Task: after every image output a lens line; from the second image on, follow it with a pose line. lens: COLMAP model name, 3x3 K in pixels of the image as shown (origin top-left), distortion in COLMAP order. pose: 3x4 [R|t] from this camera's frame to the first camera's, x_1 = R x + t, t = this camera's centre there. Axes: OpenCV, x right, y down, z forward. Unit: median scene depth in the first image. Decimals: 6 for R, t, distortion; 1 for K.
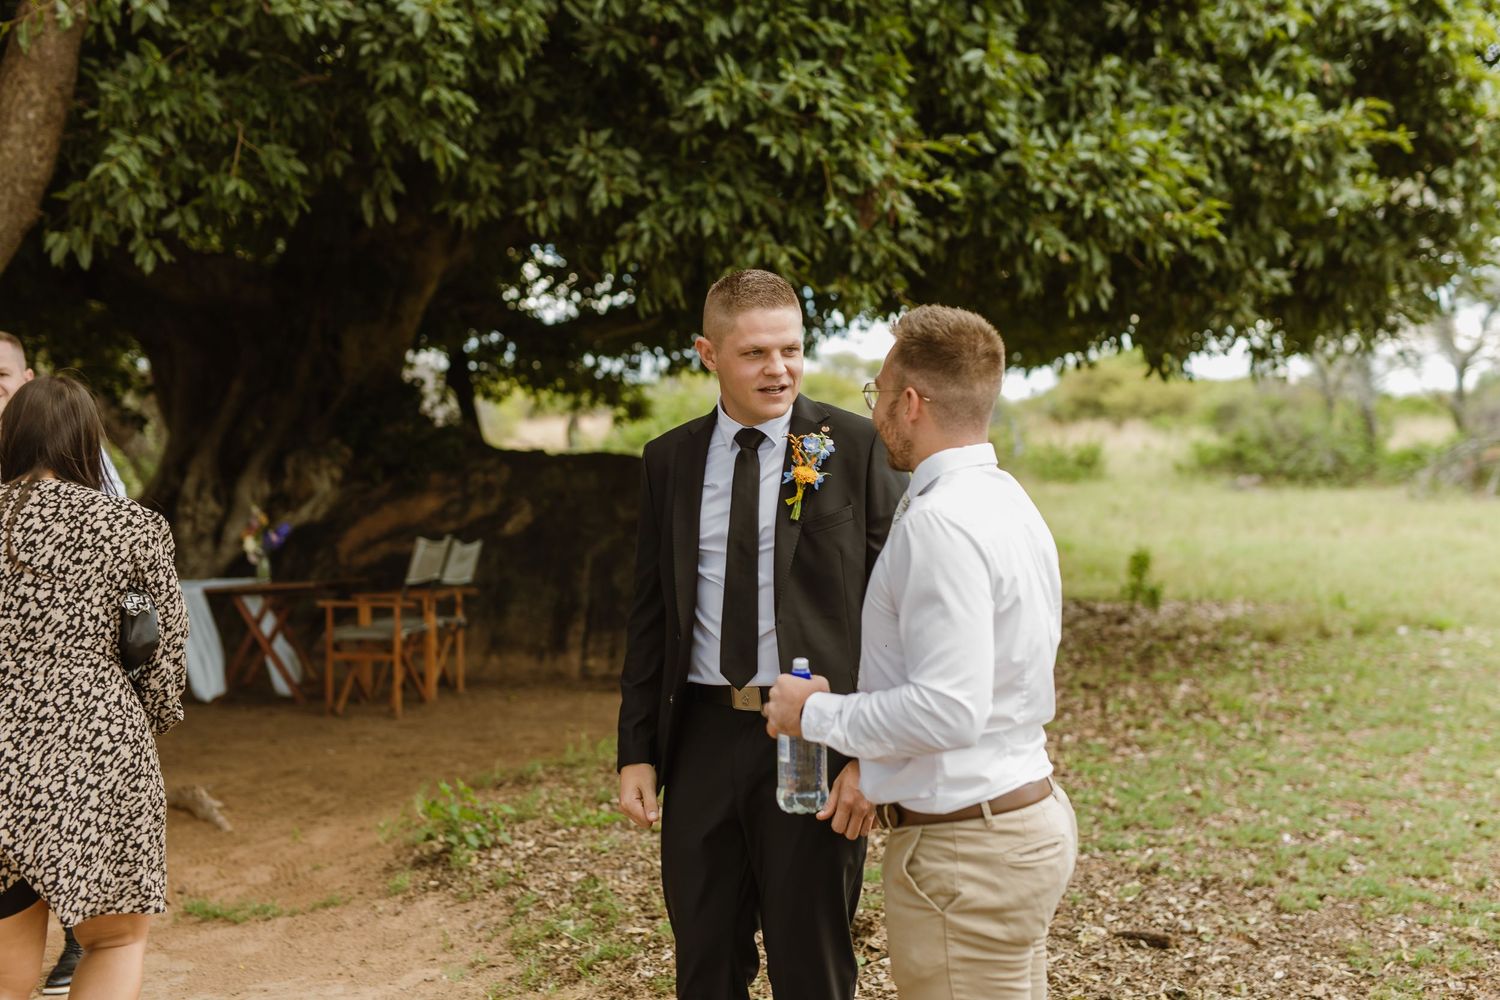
lens RADIAL K [[2148.0, 0, 750.0], [0, 2148.0, 500.0], [0, 0, 1]] dist [0.194924, -0.053839]
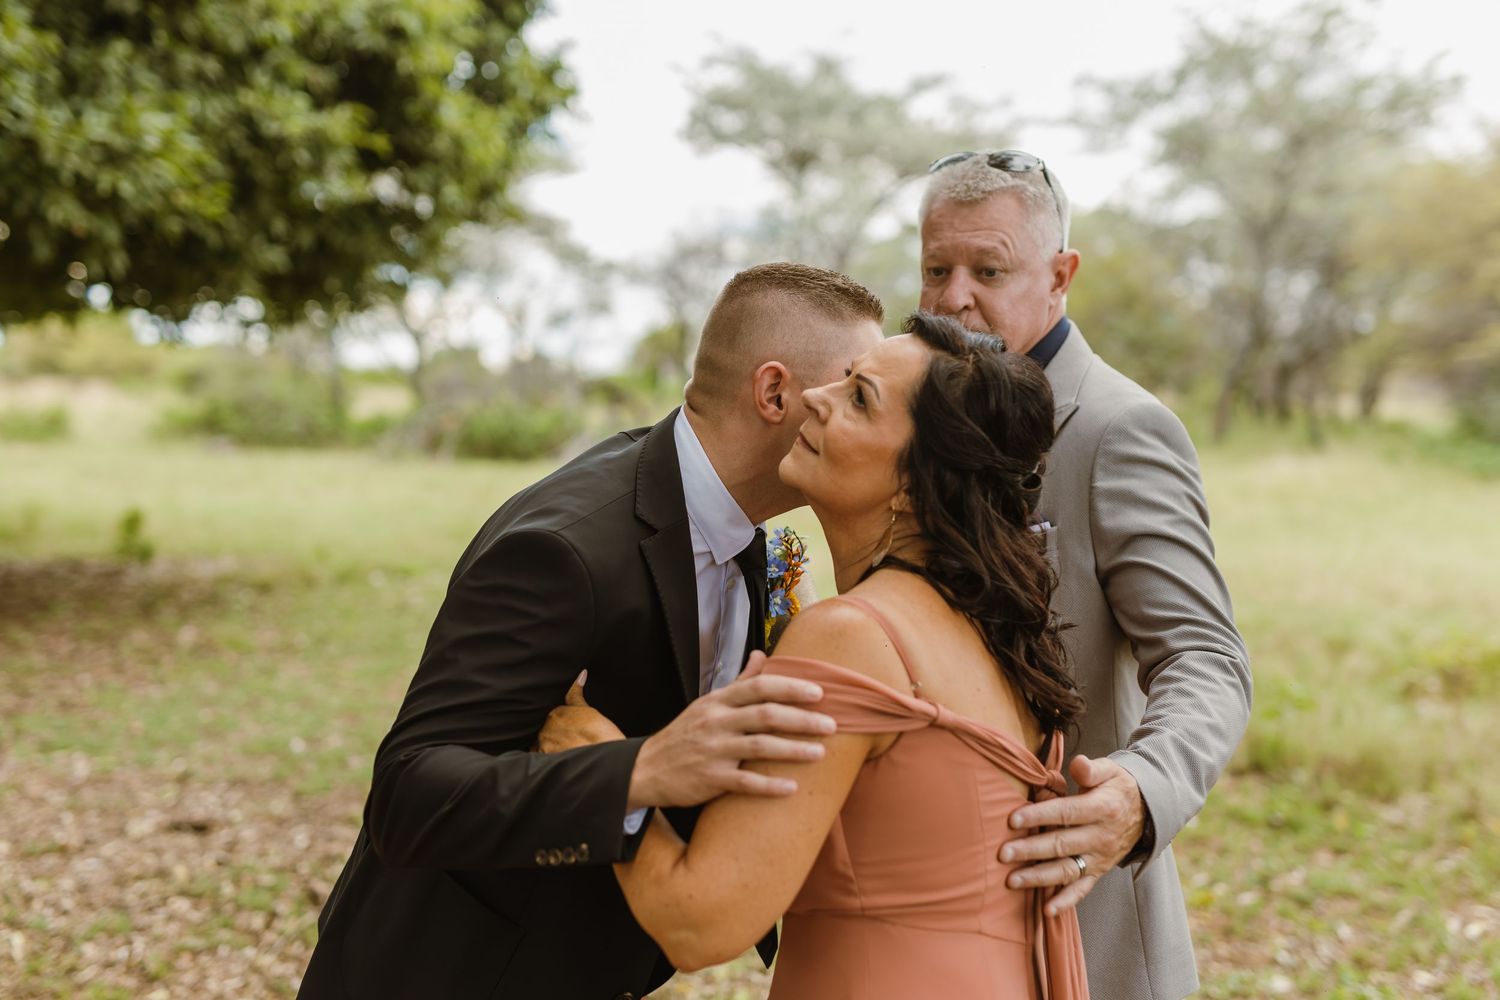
lens RADIAL K [[2148.0, 0, 750.0], [0, 2148.0, 500.0], [0, 0, 1]] dist [0.194924, -0.053839]
pose [[0.892063, -0.001593, 0.451909, -0.042498], [-0.005502, 0.999881, 0.014387, 0.003619], [-0.451878, -0.015321, 0.891948, -0.098203]]
